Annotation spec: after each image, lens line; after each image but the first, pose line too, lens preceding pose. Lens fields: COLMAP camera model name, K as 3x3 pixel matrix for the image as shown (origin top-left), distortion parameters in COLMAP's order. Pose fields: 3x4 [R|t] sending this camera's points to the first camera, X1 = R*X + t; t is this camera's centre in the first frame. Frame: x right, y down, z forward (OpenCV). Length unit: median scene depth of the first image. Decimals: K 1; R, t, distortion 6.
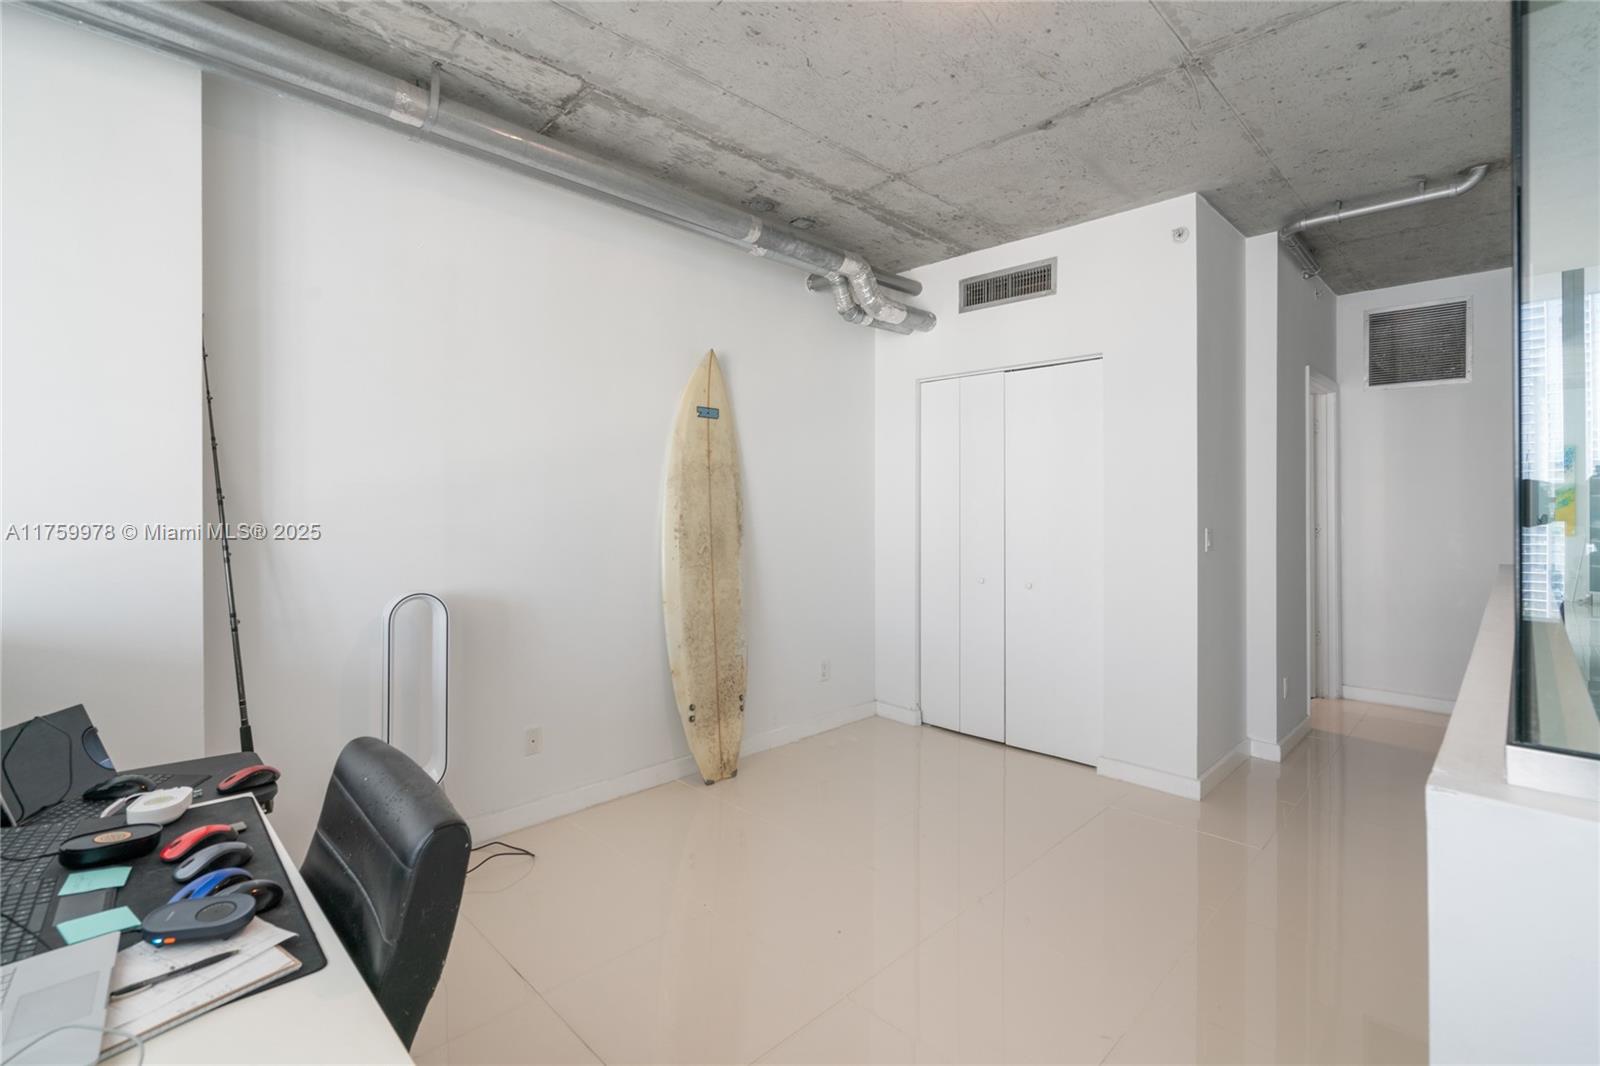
lens RADIAL K [[730.9, 0, 792.0], [0, 730.9, 499.8], [0, 0, 1]] dist [-0.006790, 0.002239]
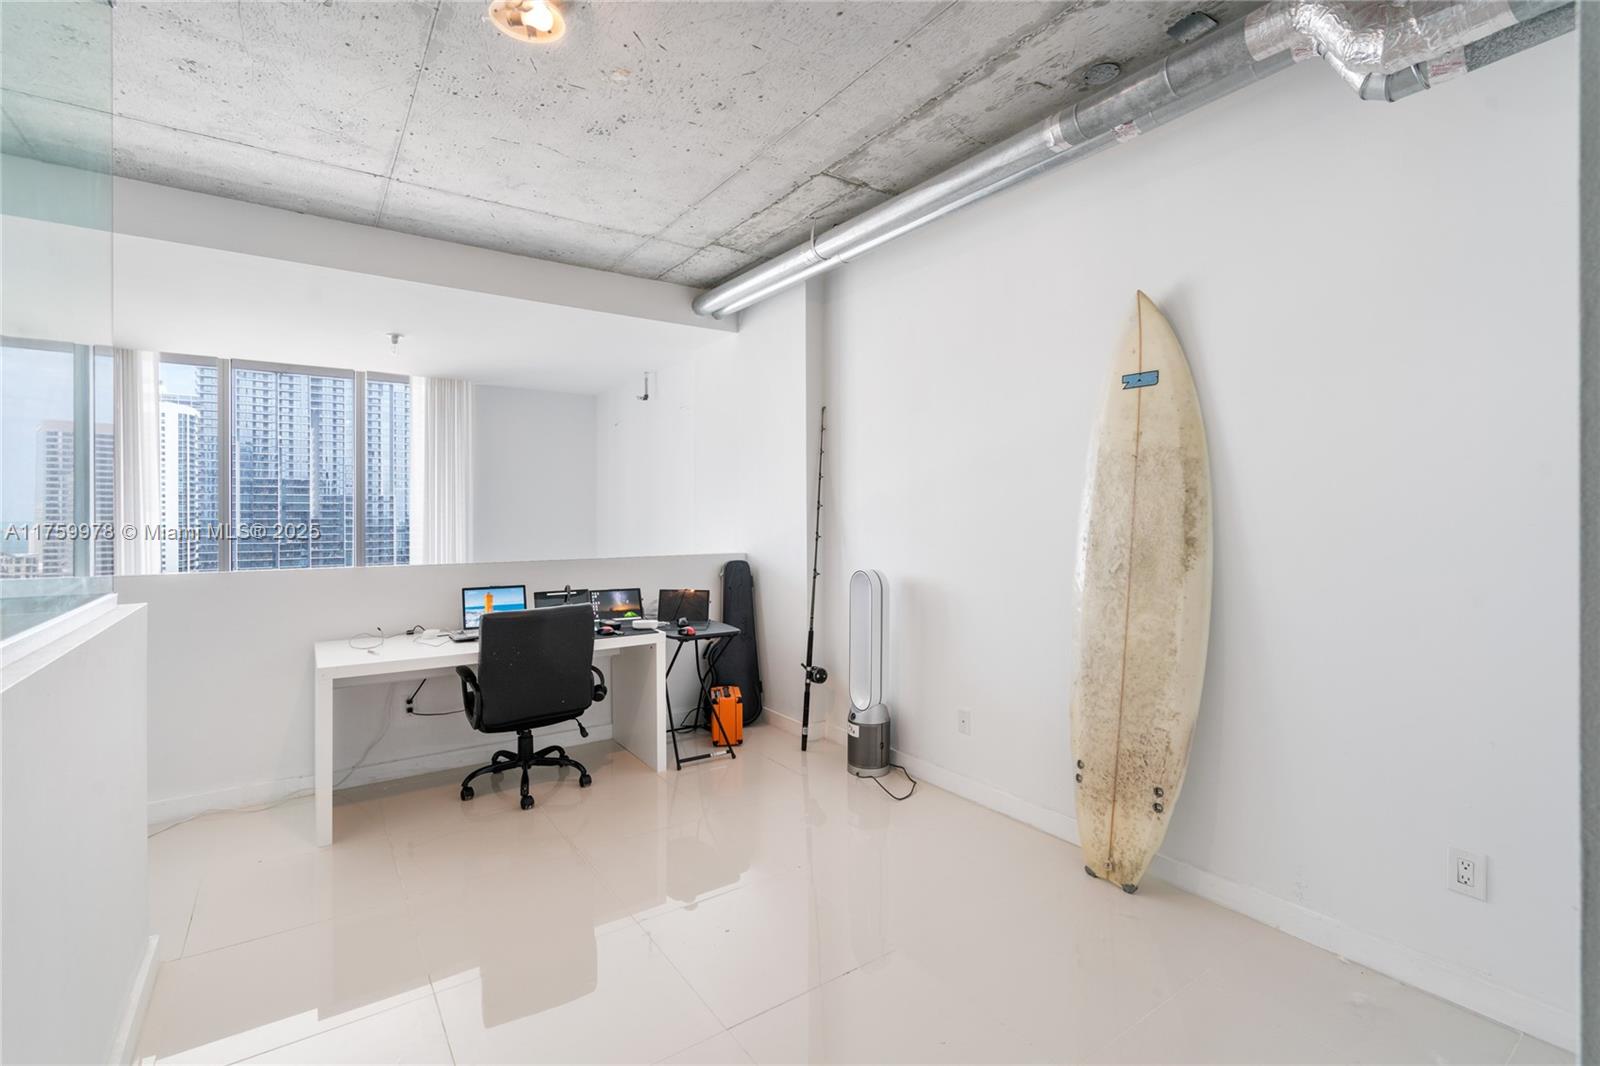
lens RADIAL K [[730.9, 0, 820.7], [0, 730.9, 514.2], [0, 0, 1]] dist [-0.006790, 0.002239]
pose [[-0.158281, 0.001951, -0.987392, 0.660027], [0.009174, 0.999958, 0.000505, 0.010490], [0.987351, -0.008978, -0.158292, 0.817437]]
